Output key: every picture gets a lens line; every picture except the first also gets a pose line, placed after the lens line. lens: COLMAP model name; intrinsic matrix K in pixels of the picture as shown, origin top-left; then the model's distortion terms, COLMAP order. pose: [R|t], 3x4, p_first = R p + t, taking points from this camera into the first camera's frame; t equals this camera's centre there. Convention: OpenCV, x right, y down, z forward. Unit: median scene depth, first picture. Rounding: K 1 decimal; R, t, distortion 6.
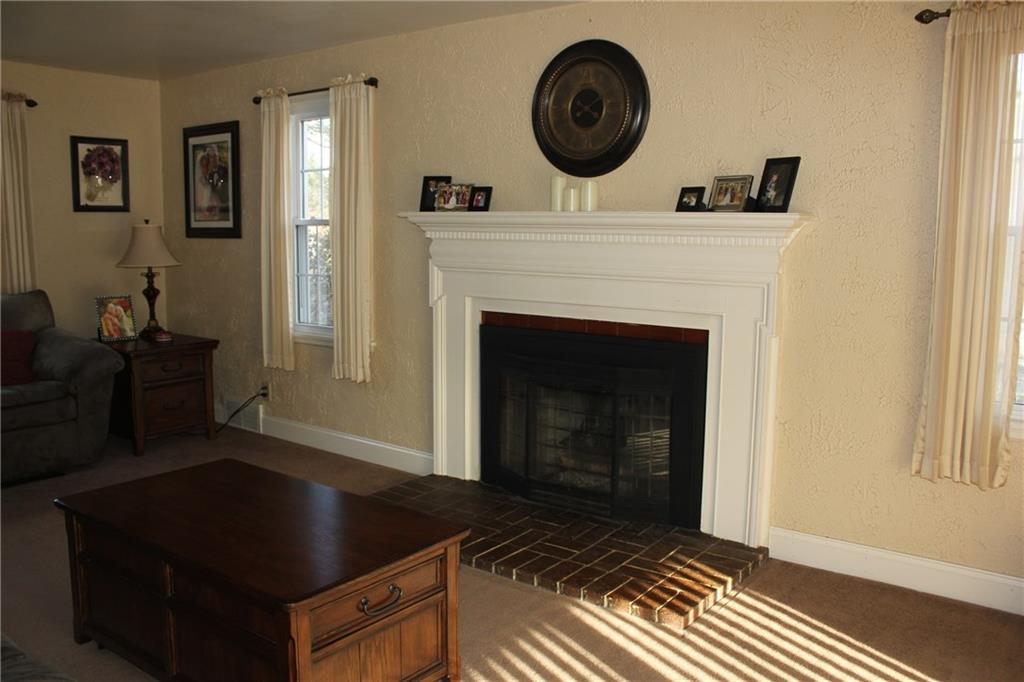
lens RADIAL K [[853.8, 0, 512.0], [0, 853.8, 341.0], [0, 0, 1]] dist [-0.164854, 0.146096]
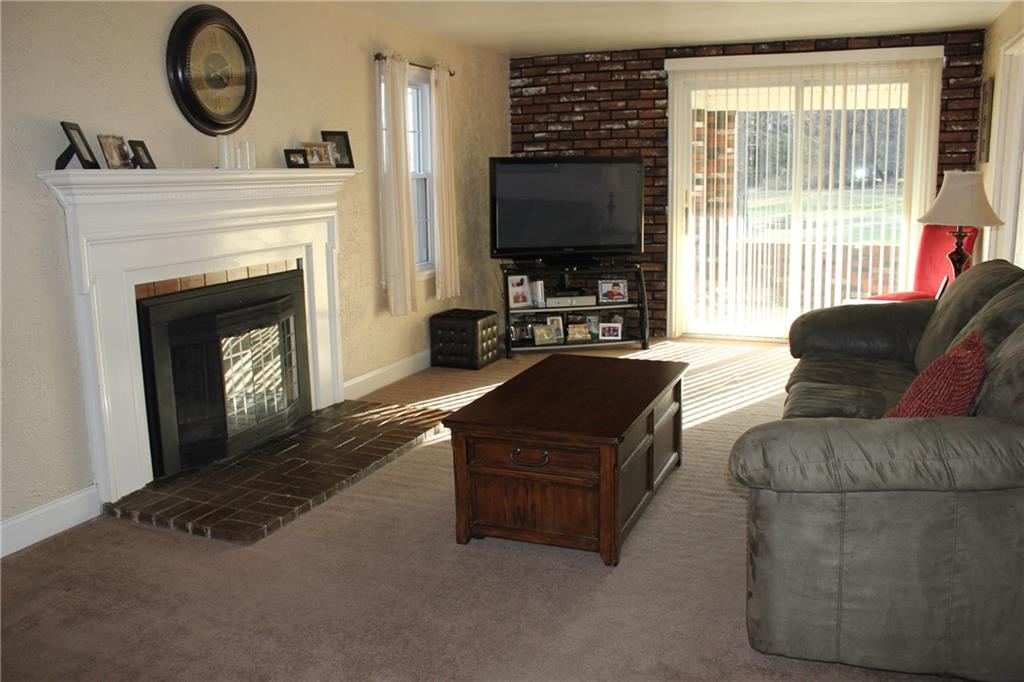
lens RADIAL K [[853.8, 0, 512.0], [0, 853.8, 341.0], [0, 0, 1]] dist [-0.164854, 0.146096]
pose [[-0.245673, -0.190188, 0.950512, -0.914365], [0.139425, 0.963435, 0.228810, -0.117097], [-0.959273, 0.188737, -0.210173, 0.801066]]
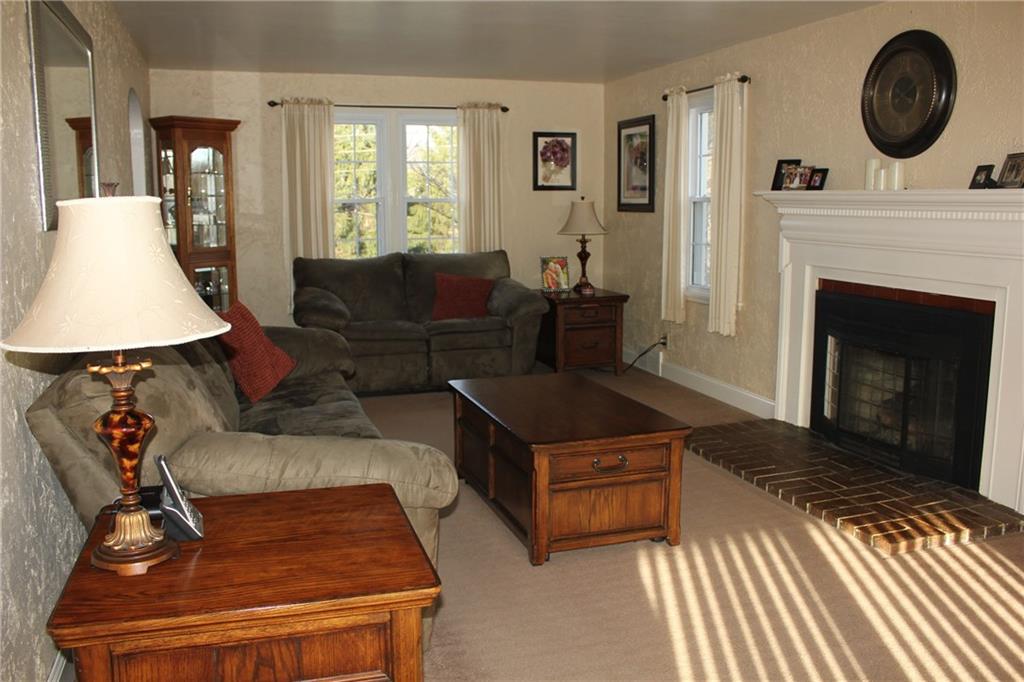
lens RADIAL K [[853.8, 0, 512.0], [0, 853.8, 341.0], [0, 0, 1]] dist [-0.164854, 0.146096]
pose [[0.823761, 0.079732, -0.561302, 0.254293], [-0.064859, 0.996815, 0.046409, 0.022490], [0.563215, -0.001824, 0.826308, -0.146409]]
